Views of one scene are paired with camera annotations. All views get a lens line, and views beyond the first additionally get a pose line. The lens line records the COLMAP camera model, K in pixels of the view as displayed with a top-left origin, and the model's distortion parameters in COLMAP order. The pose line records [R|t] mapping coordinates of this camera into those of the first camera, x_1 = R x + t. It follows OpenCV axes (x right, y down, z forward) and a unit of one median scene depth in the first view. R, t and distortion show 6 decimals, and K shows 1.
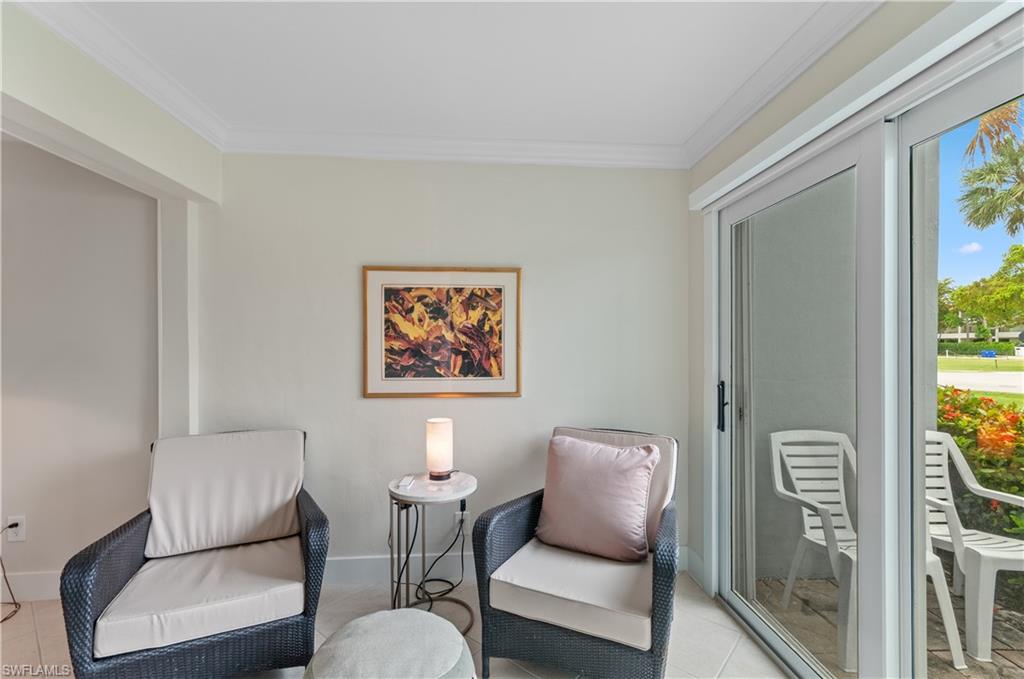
lens RADIAL K [[447.5, 0, 521.1], [0, 447.5, 344.3], [0, 0, 1]] dist [0.008328, 0.000244]
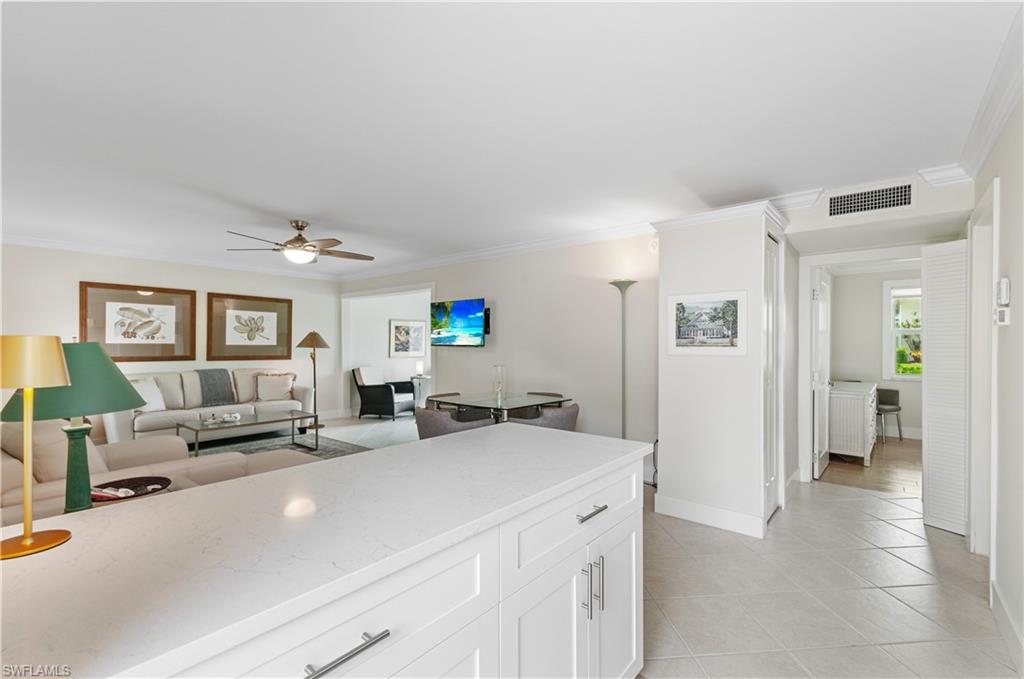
lens RADIAL K [[447.5, 0, 521.1], [0, 447.5, 344.3], [0, 0, 1]] dist [0.008328, 0.000244]
pose [[0.687755, 0.001115, 0.725942, -2.141839], [-0.004401, 0.999987, 0.002633, 0.003063], [-0.725929, -0.005006, 0.687751, -2.088675]]
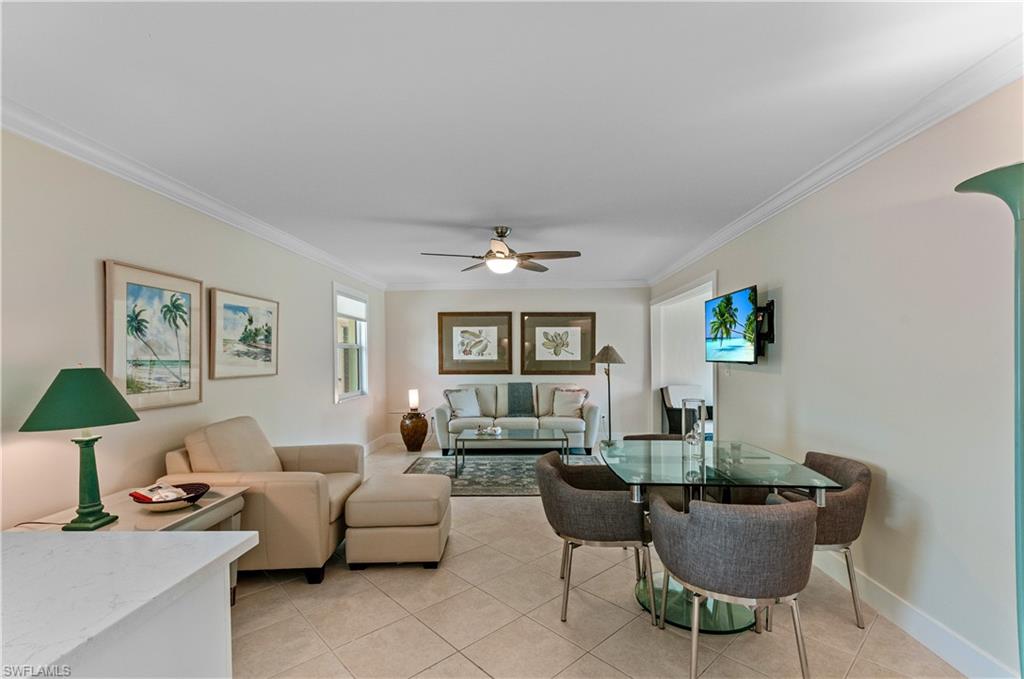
lens RADIAL K [[459.8, 0, 517.5], [0, 459.8, 359.9], [0, 0, 1]] dist [0.024800, 0.000241]
pose [[0.994565, -0.006633, -0.103904, -1.258590], [0.007762, 0.999915, 0.010461, -0.011529], [0.103826, -0.011211, 0.994532, -1.903648]]
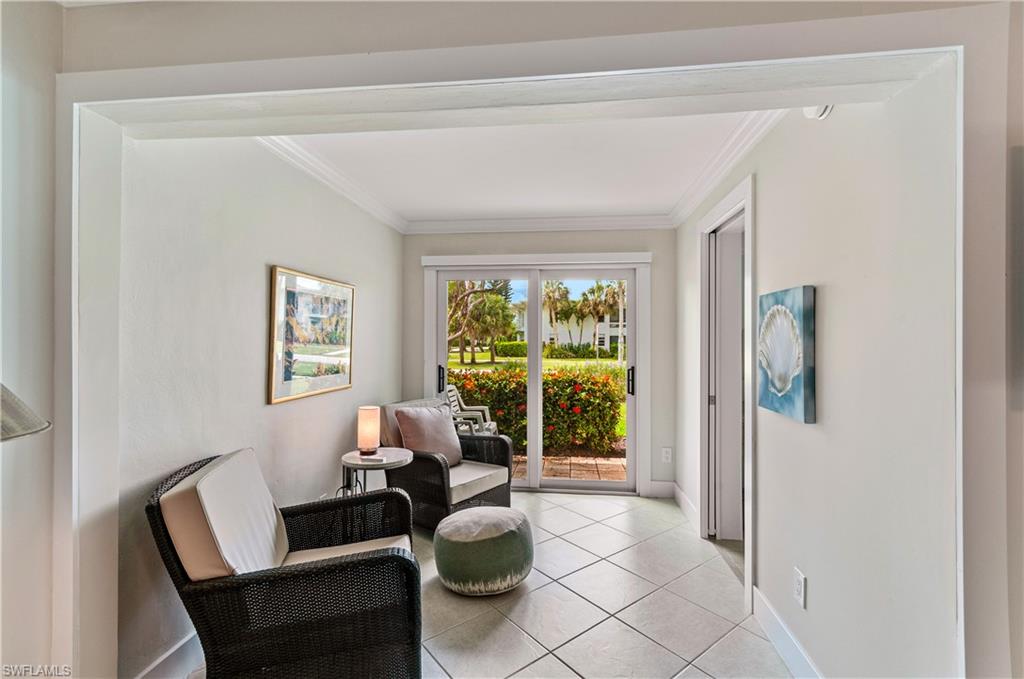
lens RADIAL K [[452.3, 0, 516.1], [0, 452.3, 339.7], [0, 0, 1]] dist [0.000360, 0.000055]
pose [[0.193287, 0.001735, 0.981141, -1.173891], [-0.005497, 0.999985, -0.000686, -0.018802], [-0.981127, -0.005260, 0.193293, 0.306813]]
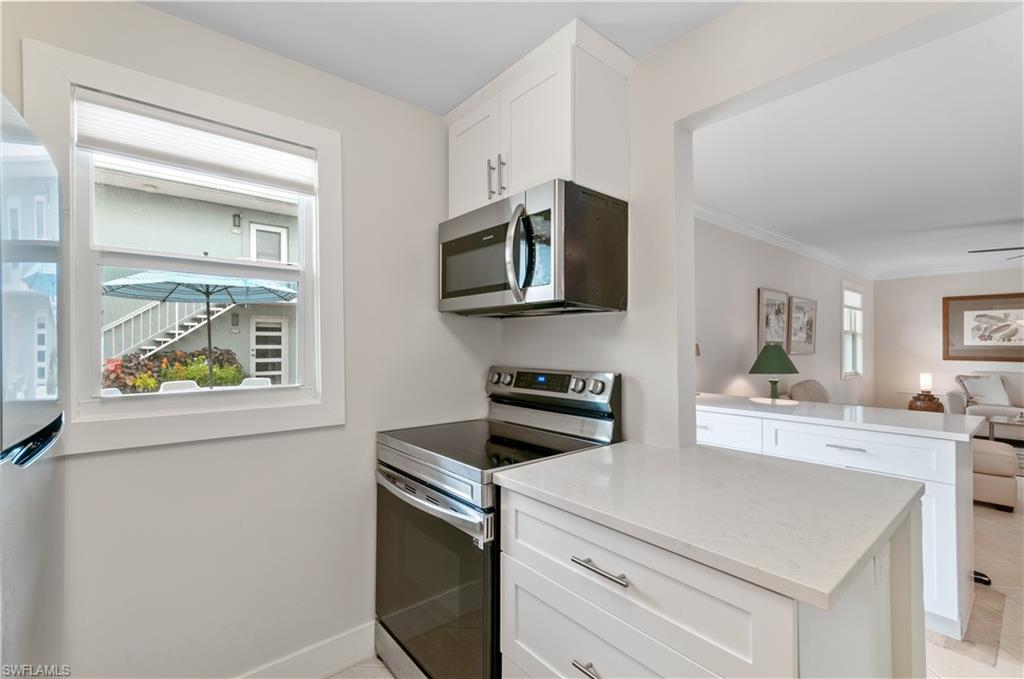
lens RADIAL K [[447.5, 0, 521.1], [0, 447.5, 344.3], [0, 0, 1]] dist [0.008328, 0.000244]
pose [[0.596294, 0.002217, -0.802763, -1.363587], [0.000340, 0.999995, 0.003015, -0.000974], [0.802766, -0.002071, 0.596291, -2.829447]]
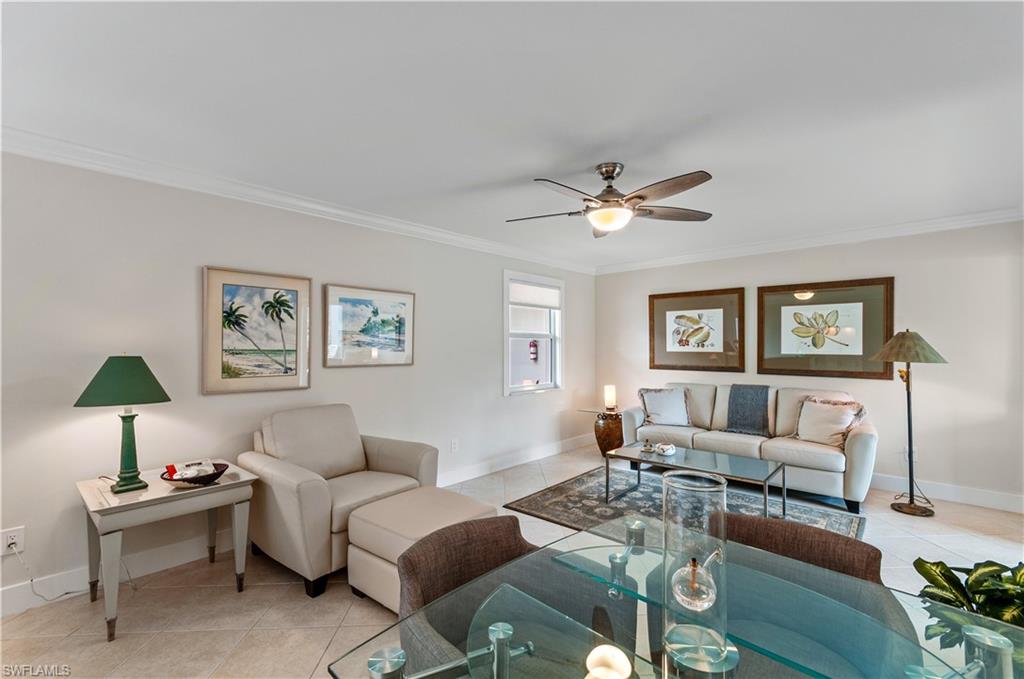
lens RADIAL K [[447.5, 0, 521.1], [0, 447.5, 344.3], [0, 0, 1]] dist [0.008328, 0.000244]
pose [[0.693613, -0.005291, -0.720329, -0.834736], [0.001763, 0.999982, -0.005647, -0.011813], [0.720346, 0.002647, 0.693610, -1.215805]]
